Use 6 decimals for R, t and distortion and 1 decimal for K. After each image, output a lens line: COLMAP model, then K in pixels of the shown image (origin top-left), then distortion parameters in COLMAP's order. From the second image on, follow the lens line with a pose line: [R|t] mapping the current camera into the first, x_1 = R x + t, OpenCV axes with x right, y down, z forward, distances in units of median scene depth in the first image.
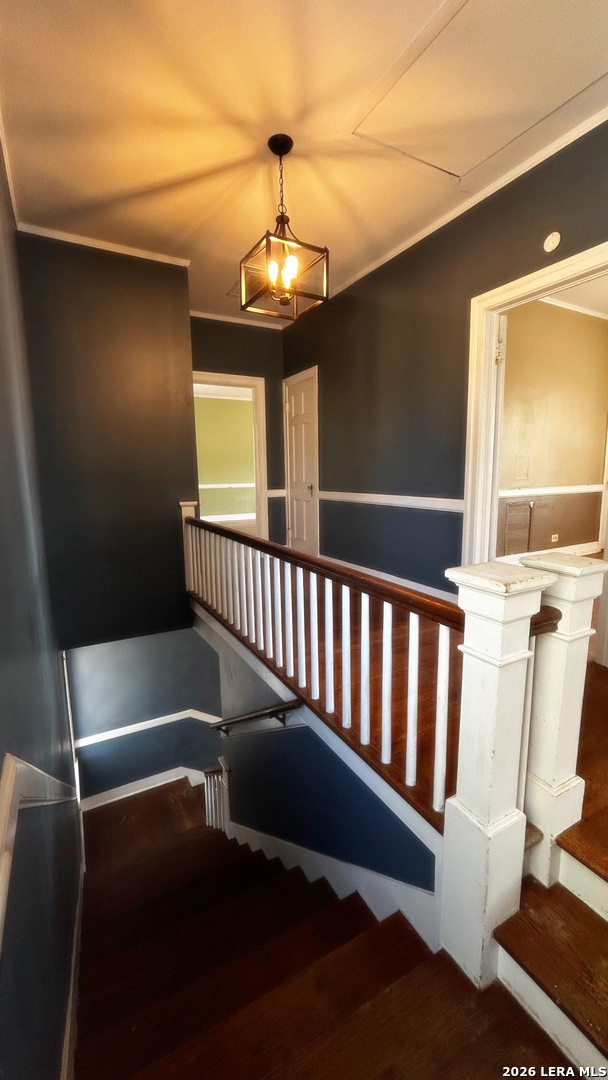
lens RADIAL K [[439.6, 0, 306.1], [0, 439.6, 538.6], [0, 0, 1]] dist [-0.002474, -0.000449]
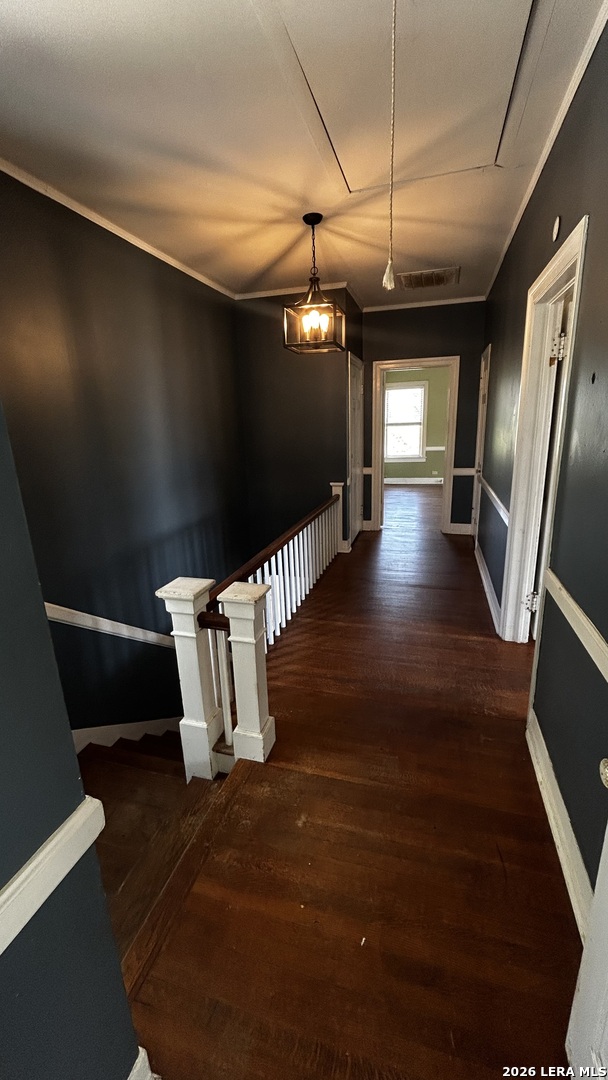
lens RADIAL K [[439.6, 0, 307.4], [0, 439.6, 532.8], [0, 0, 1]] dist [-0.002474, -0.000449]
pose [[0.701716, 0.168300, -0.692293, 0.909074], [-0.083676, 0.984442, 0.154508, -0.207804], [0.707526, -0.050492, 0.704881, 0.068624]]
